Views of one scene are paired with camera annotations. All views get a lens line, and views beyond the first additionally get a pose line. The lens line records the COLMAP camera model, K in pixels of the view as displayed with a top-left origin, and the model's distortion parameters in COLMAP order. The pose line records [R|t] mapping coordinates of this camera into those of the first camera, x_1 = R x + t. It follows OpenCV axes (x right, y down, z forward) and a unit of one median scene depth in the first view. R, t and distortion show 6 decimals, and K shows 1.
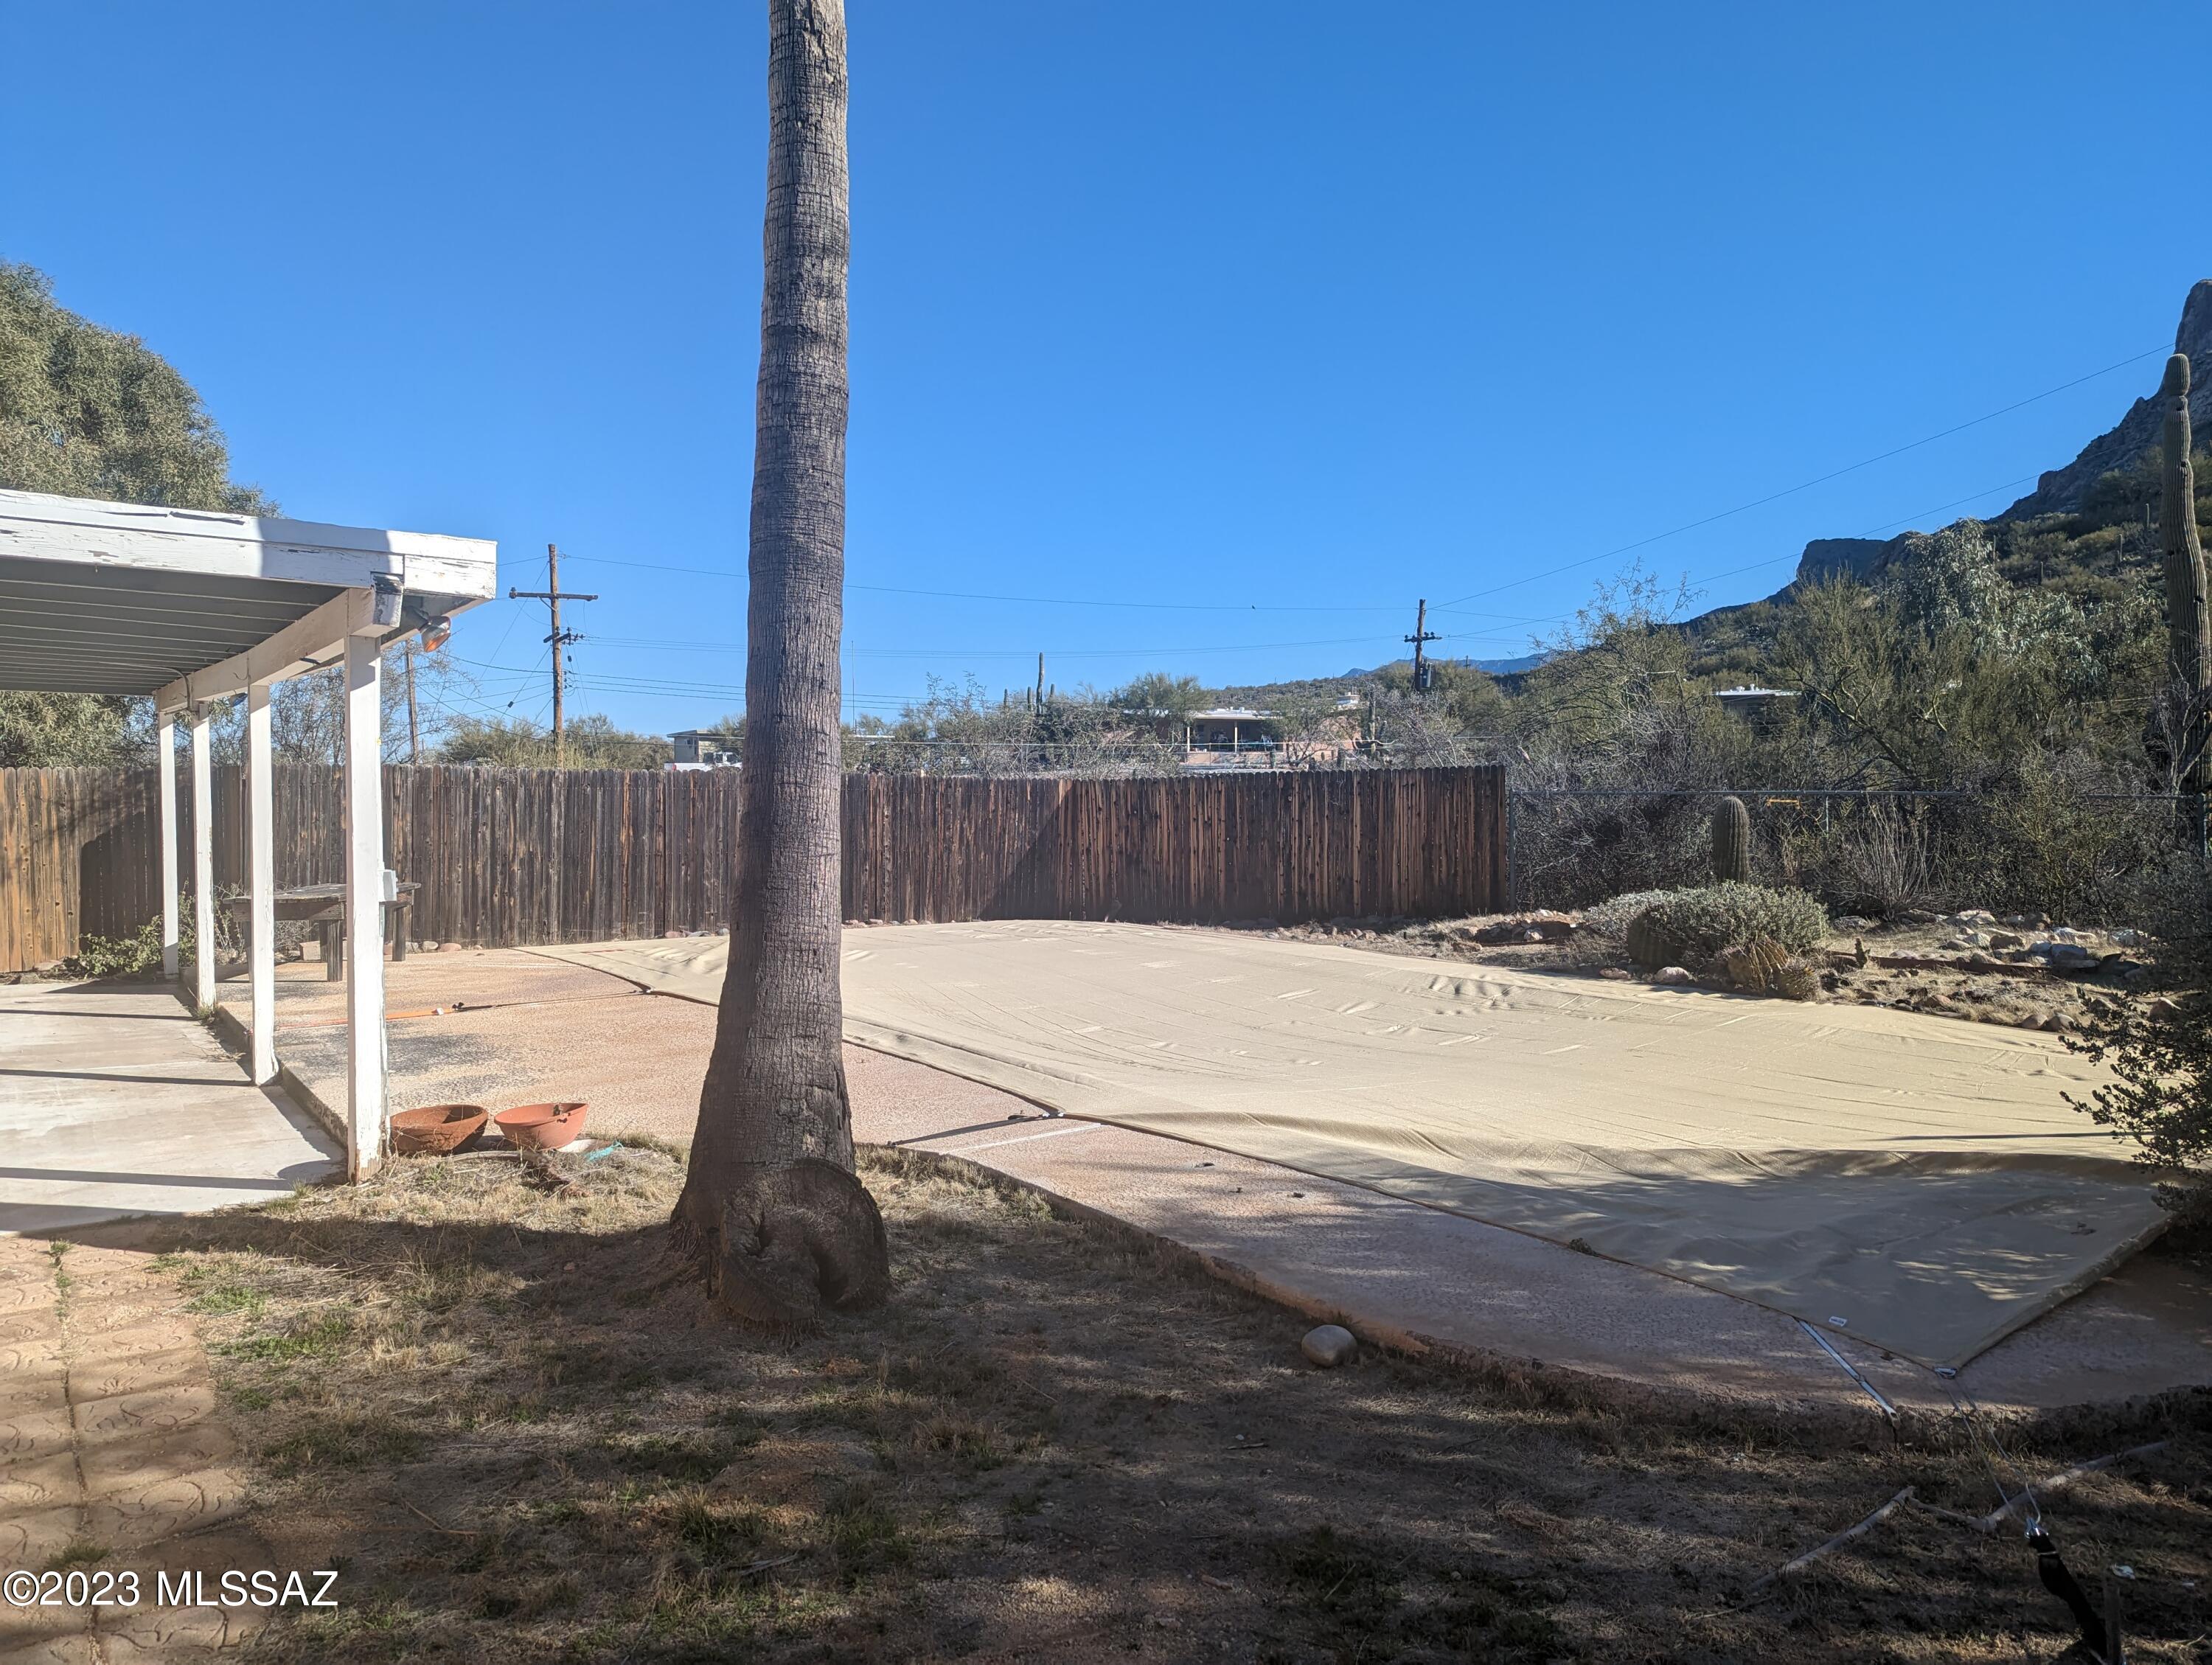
lens RADIAL K [[1551.9, 0, 1087.9], [0, 1551.9, 835.6], [0, 0, 1]] dist [0.078018, -0.071354]
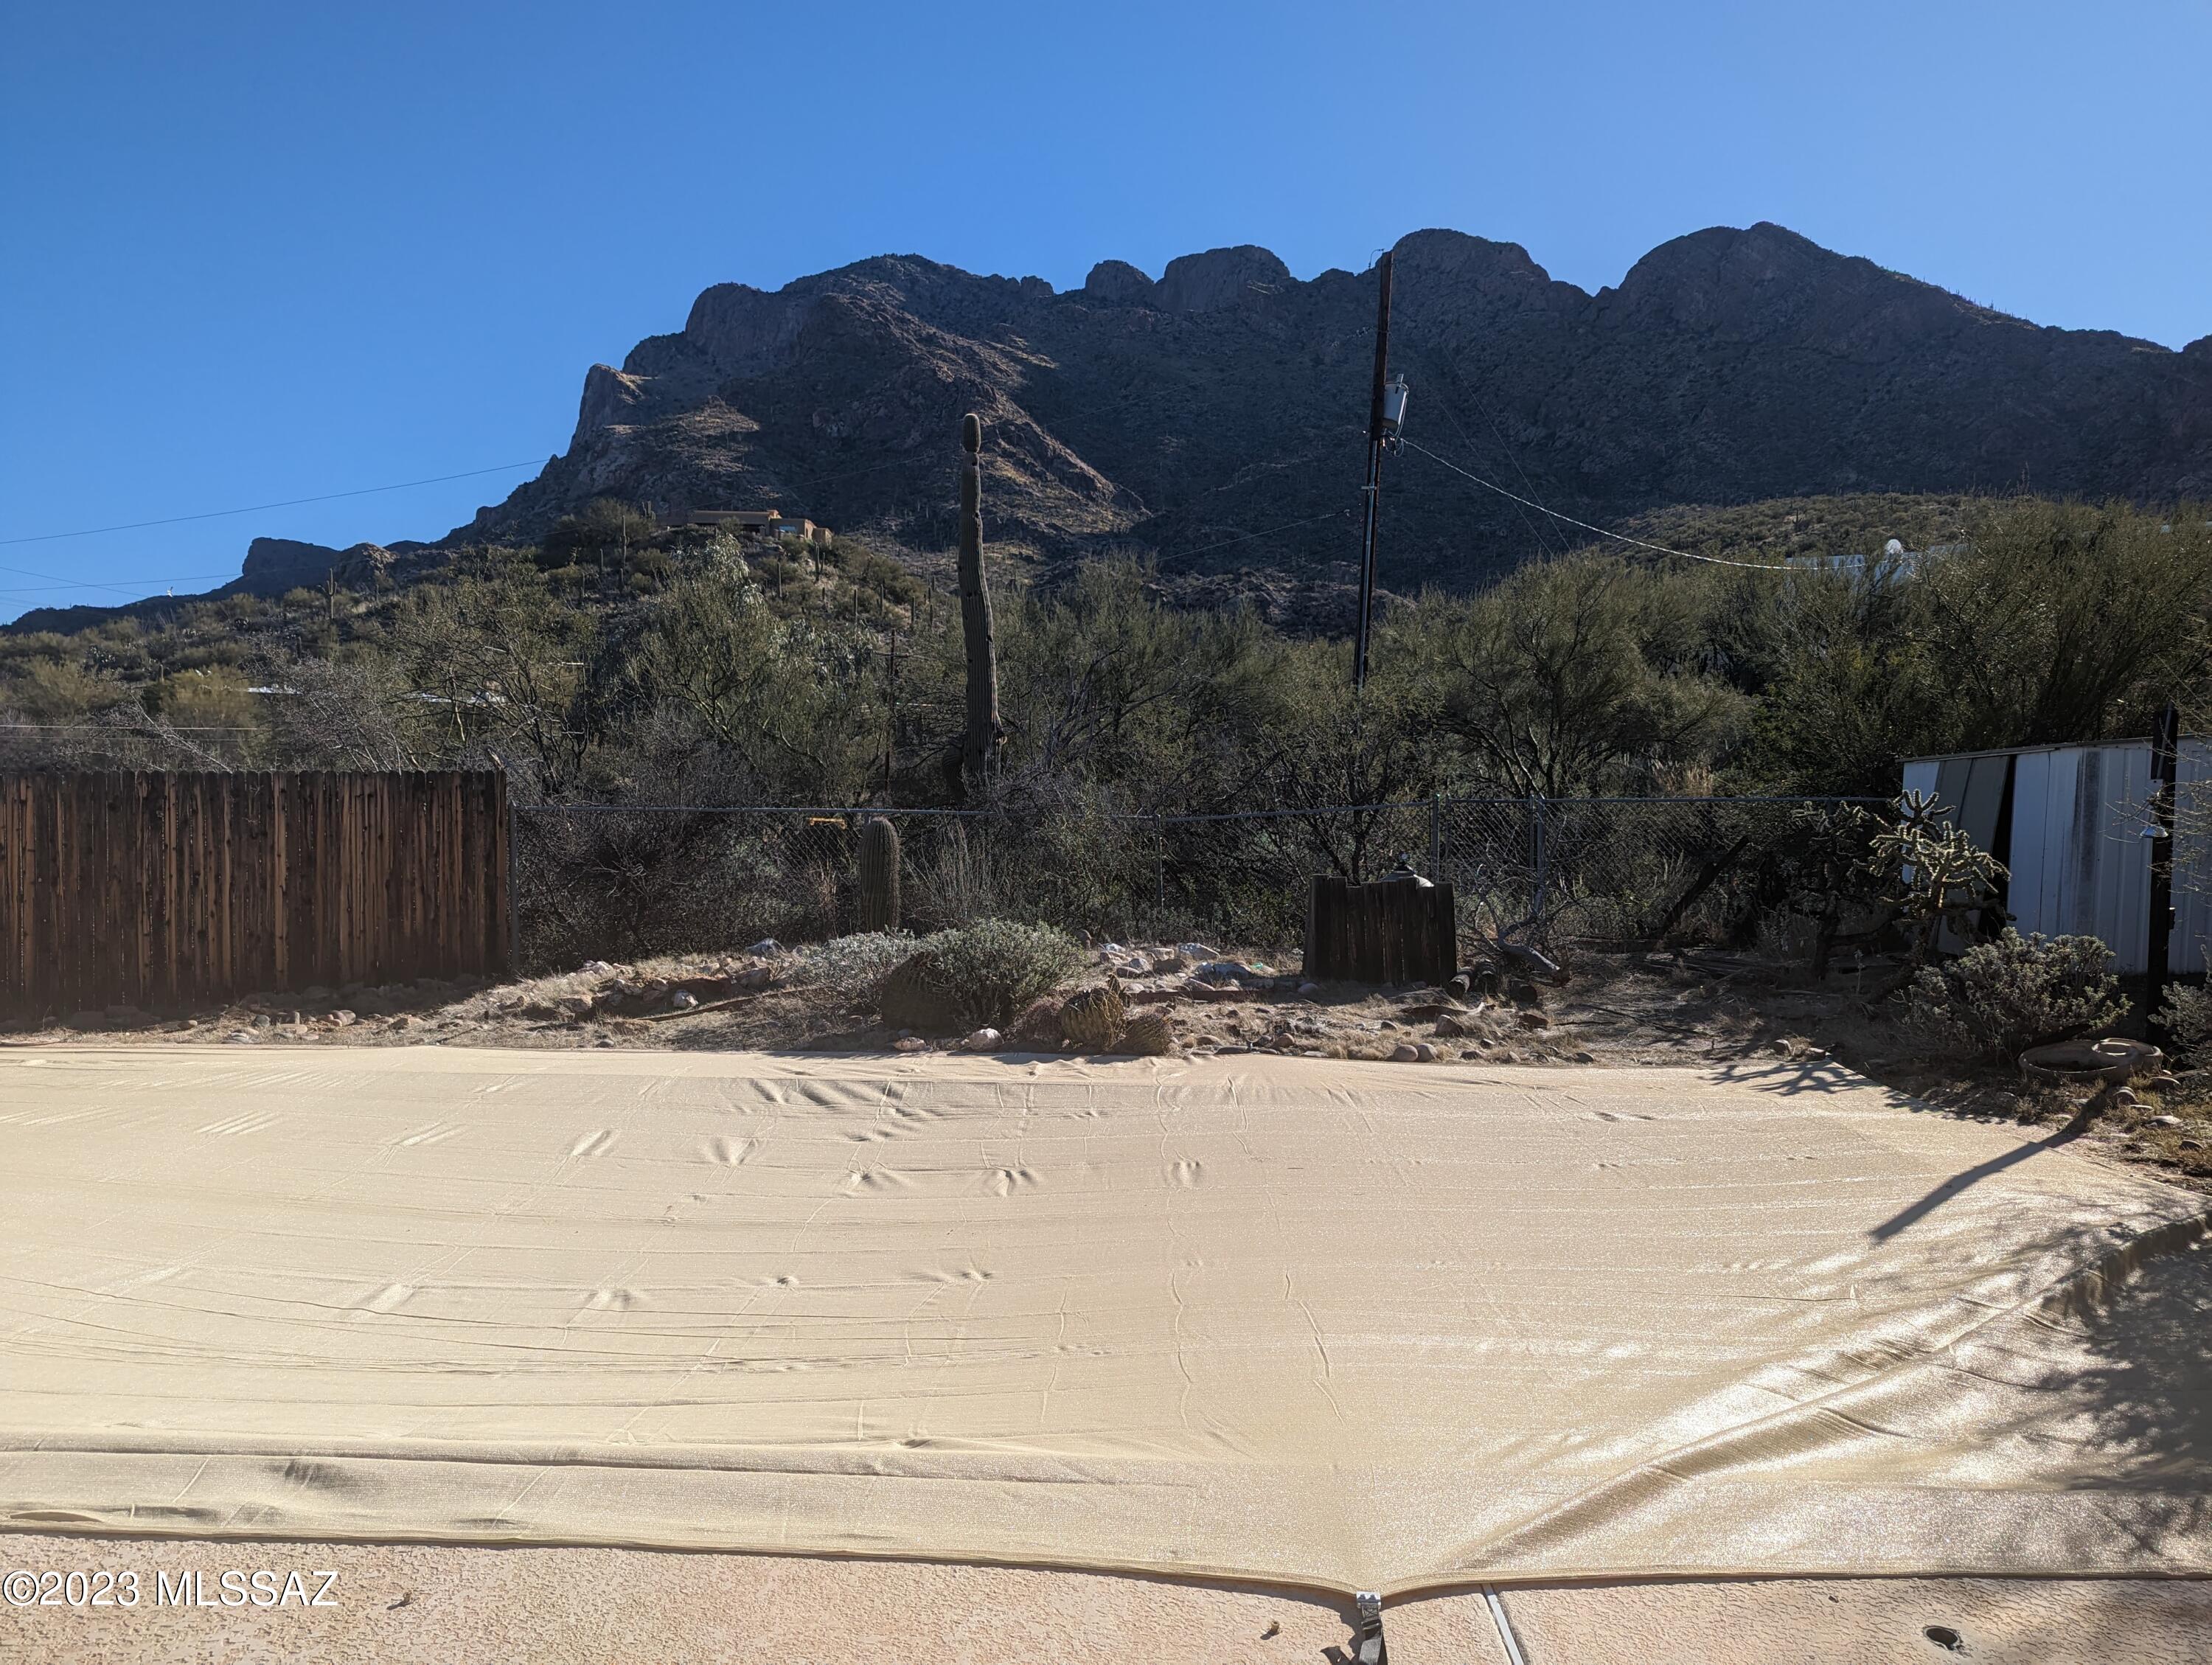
lens RADIAL K [[1561.2, 0, 1106.0], [0, 1561.2, 832.5], [0, 0, 1]] dist [0.058755, -0.066537]
pose [[0.597517, -0.006862, 0.801827, -0.194076], [0.012071, 0.999927, -0.000437, -0.013739], [-0.801765, 0.009940, 0.597556, 0.375893]]
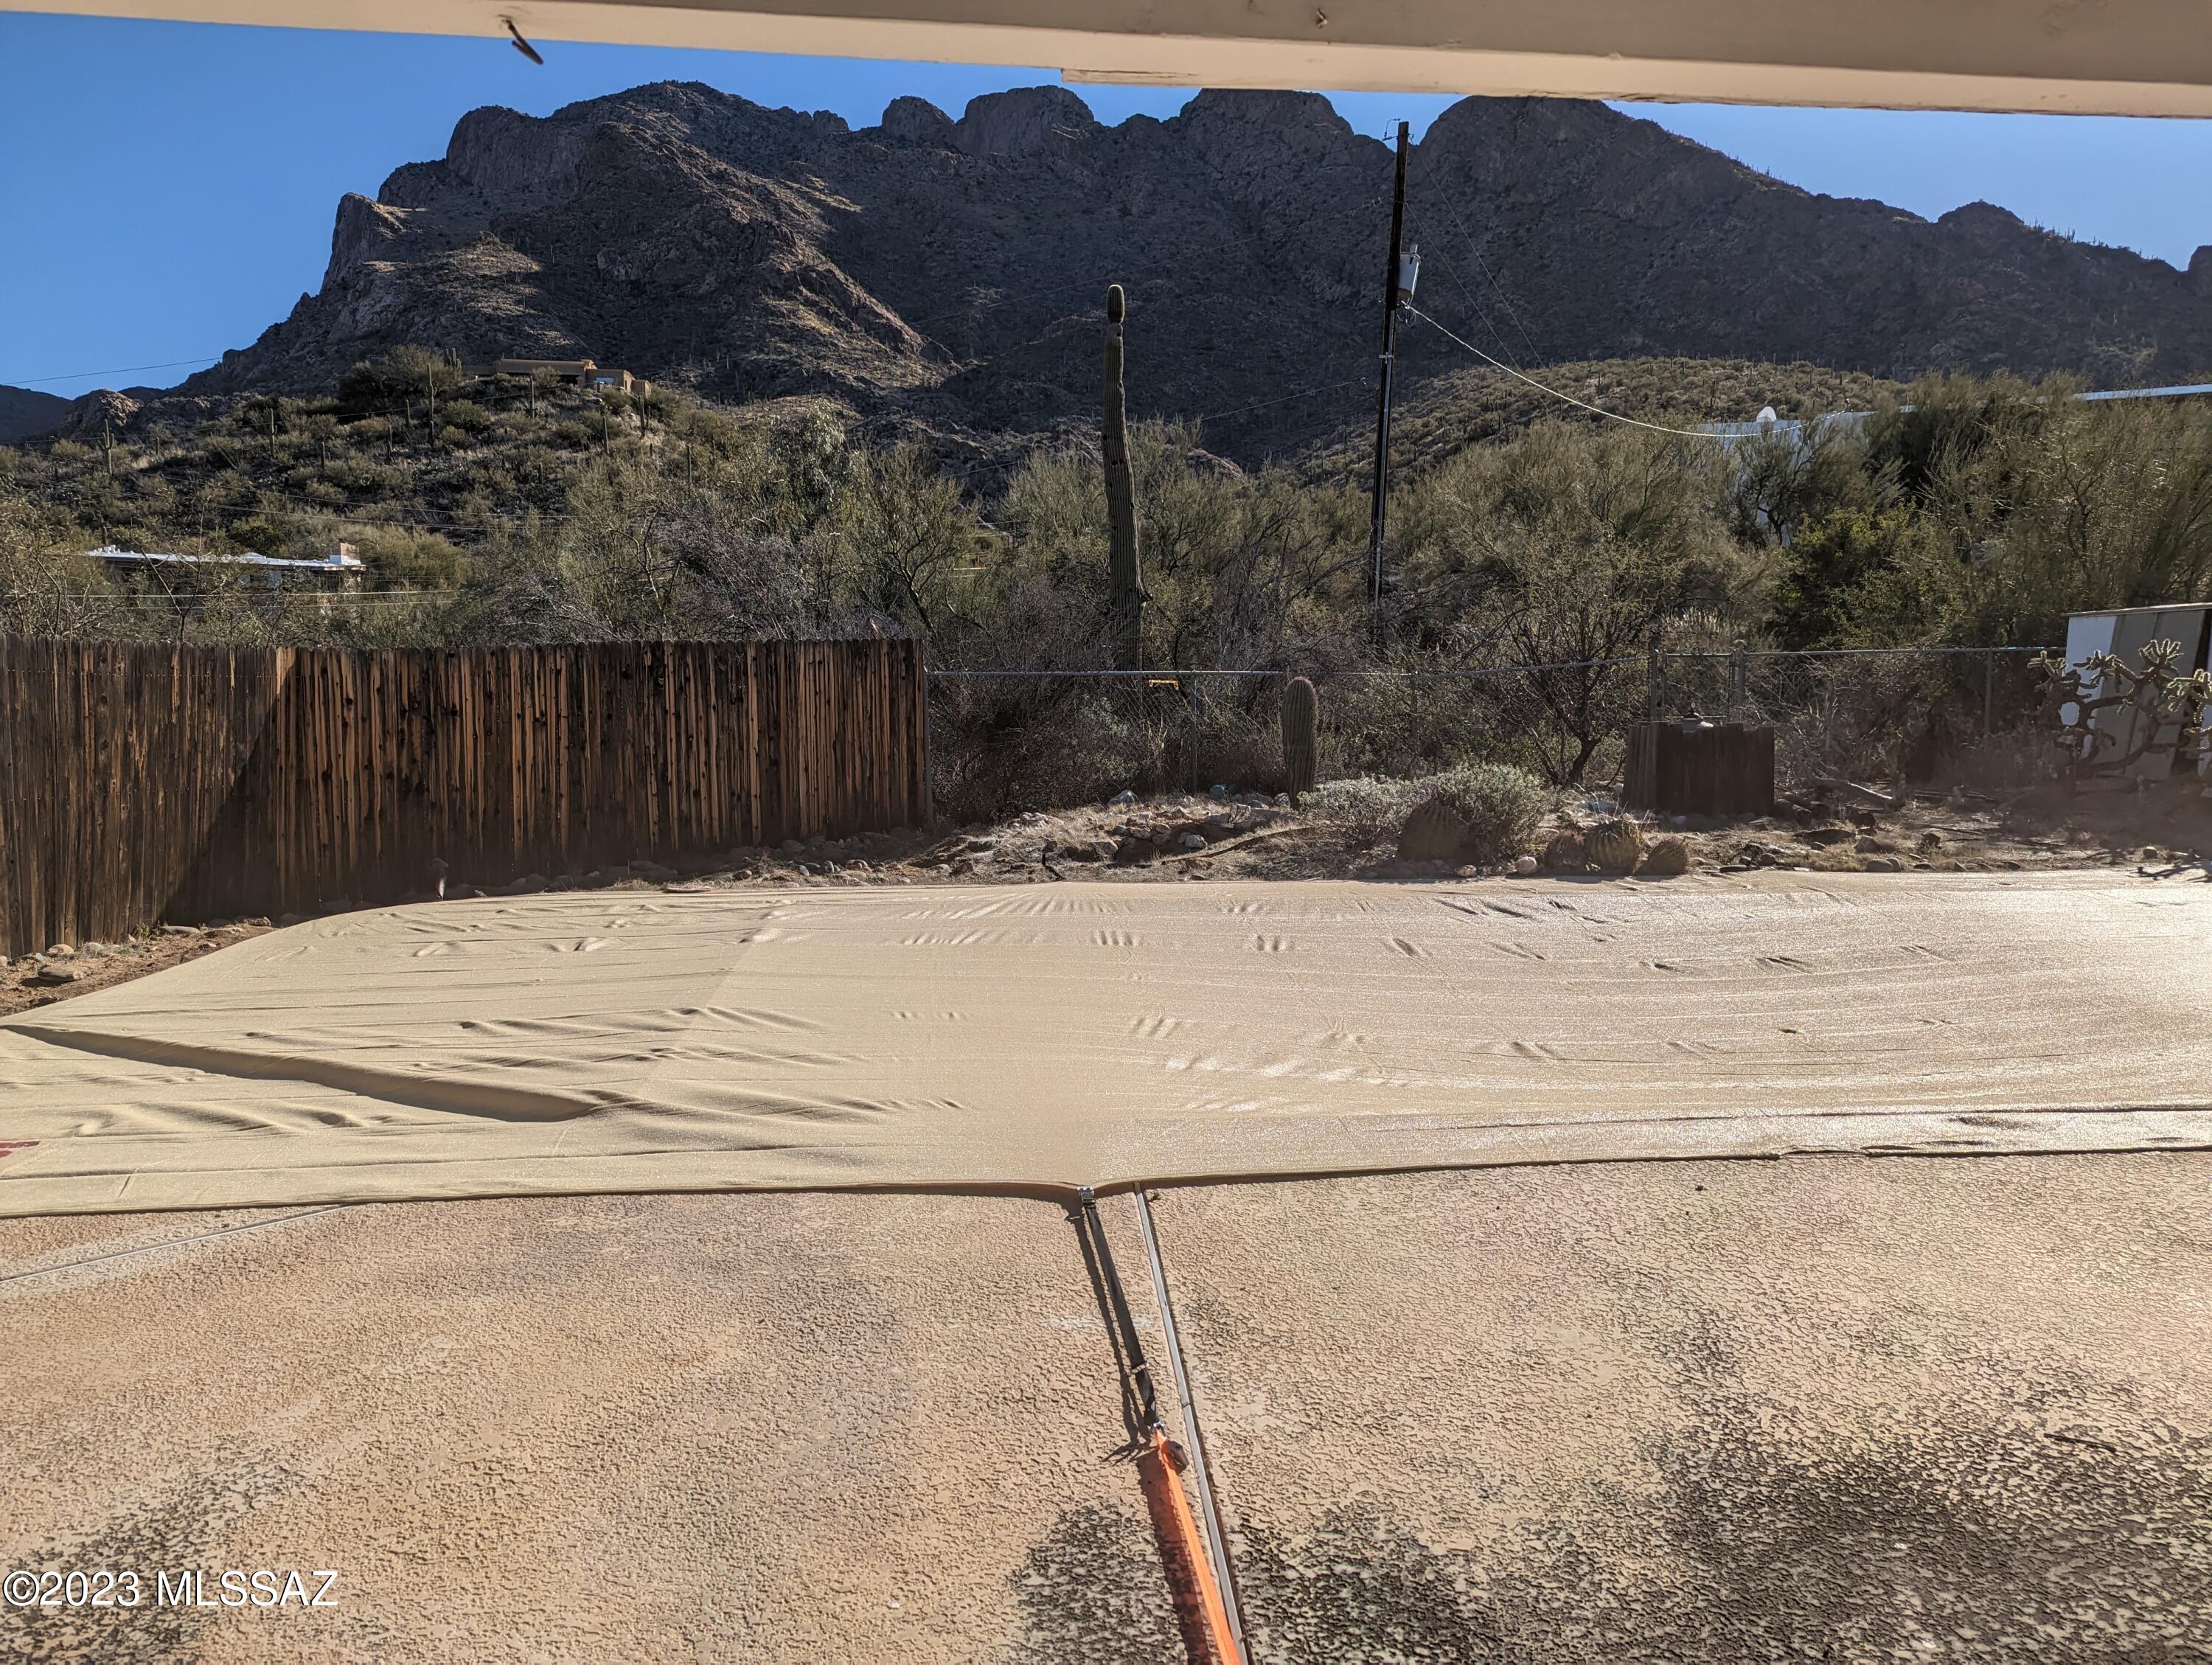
lens RADIAL K [[1557.2, 0, 1106.0], [0, 1557.2, 832.5], [0, 0, 1]] dist [0.049266, -0.040356]
pose [[0.489487, -0.091172, 0.867231, -0.459204], [0.026317, 0.995611, 0.089815, -0.017667], [-0.871614, -0.021141, 0.489738, 0.613518]]
